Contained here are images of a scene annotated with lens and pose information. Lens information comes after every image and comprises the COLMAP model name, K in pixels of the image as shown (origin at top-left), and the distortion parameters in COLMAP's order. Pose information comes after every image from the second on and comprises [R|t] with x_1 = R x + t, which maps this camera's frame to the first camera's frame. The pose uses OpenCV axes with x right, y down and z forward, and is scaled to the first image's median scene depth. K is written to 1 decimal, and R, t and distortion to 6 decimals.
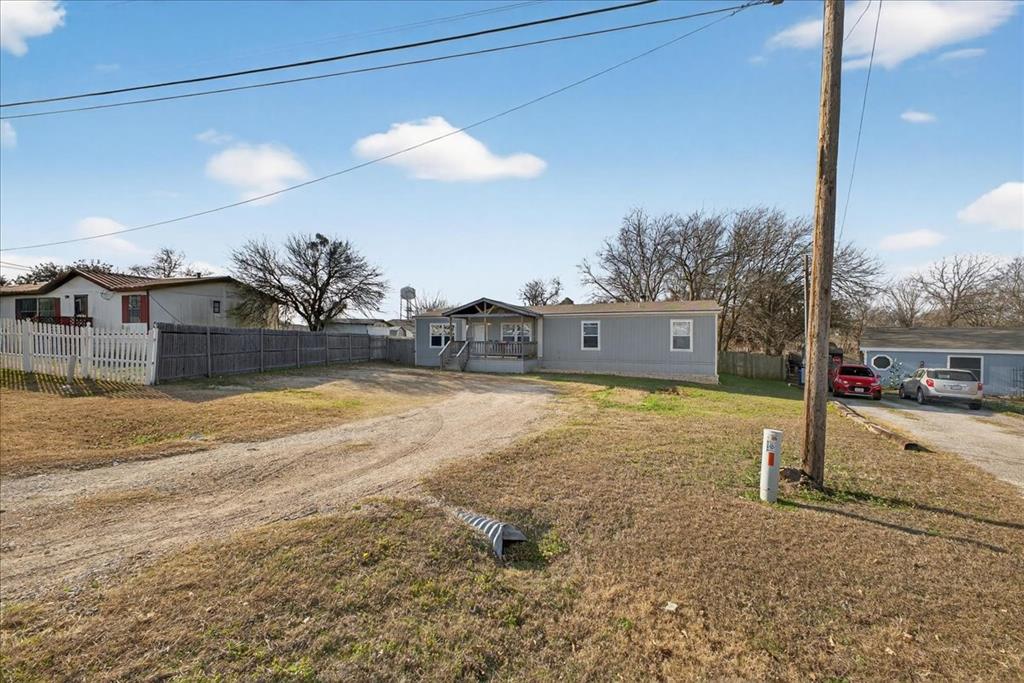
lens RADIAL K [[408.8, 0, 512.0], [0, 408.8, 341.5], [0, 0, 1]] dist [0.022432, -0.010491]
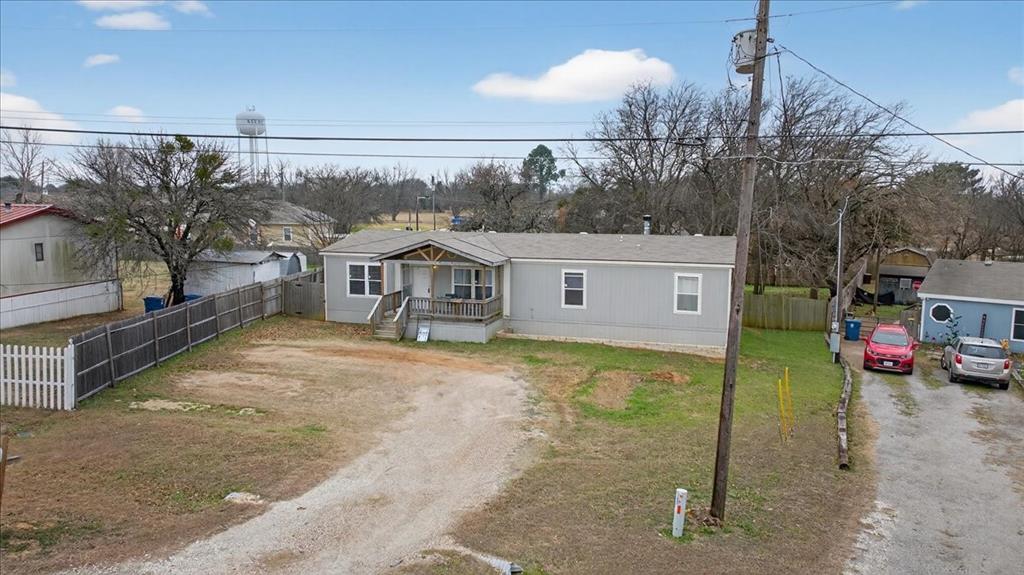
lens RADIAL K [[735.0, 0, 512.0], [0, 735.0, 287.5], [0, 0, 1]] dist [0.011543, 0.004096]
pose [[0.995326, -0.012172, 0.095804, -0.046745], [0.000758, 0.992979, 0.118284, -0.169184], [-0.096571, -0.117659, 0.988347, -0.304759]]
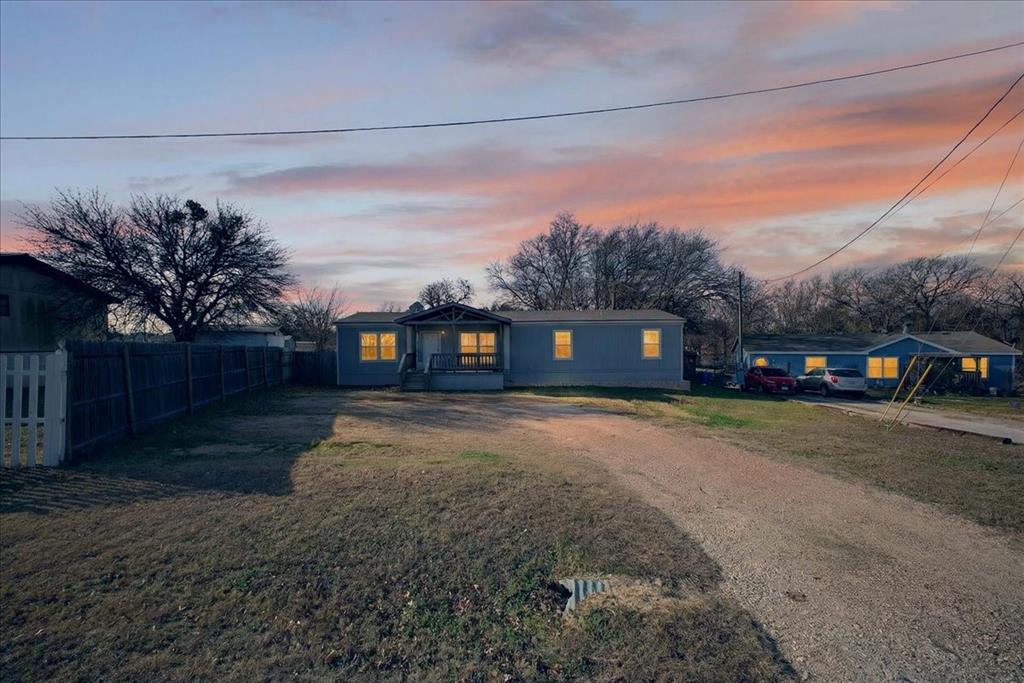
lens RADIAL K [[414.4, 0, 504.9], [0, 414.4, 364.5], [0, 0, 1]] dist [0.010734, -0.000245]
pose [[0.922163, -0.032737, 0.385414, -0.286450], [0.016353, 0.998821, 0.045712, -0.014768], [-0.386456, -0.035852, 0.921611, 0.164581]]
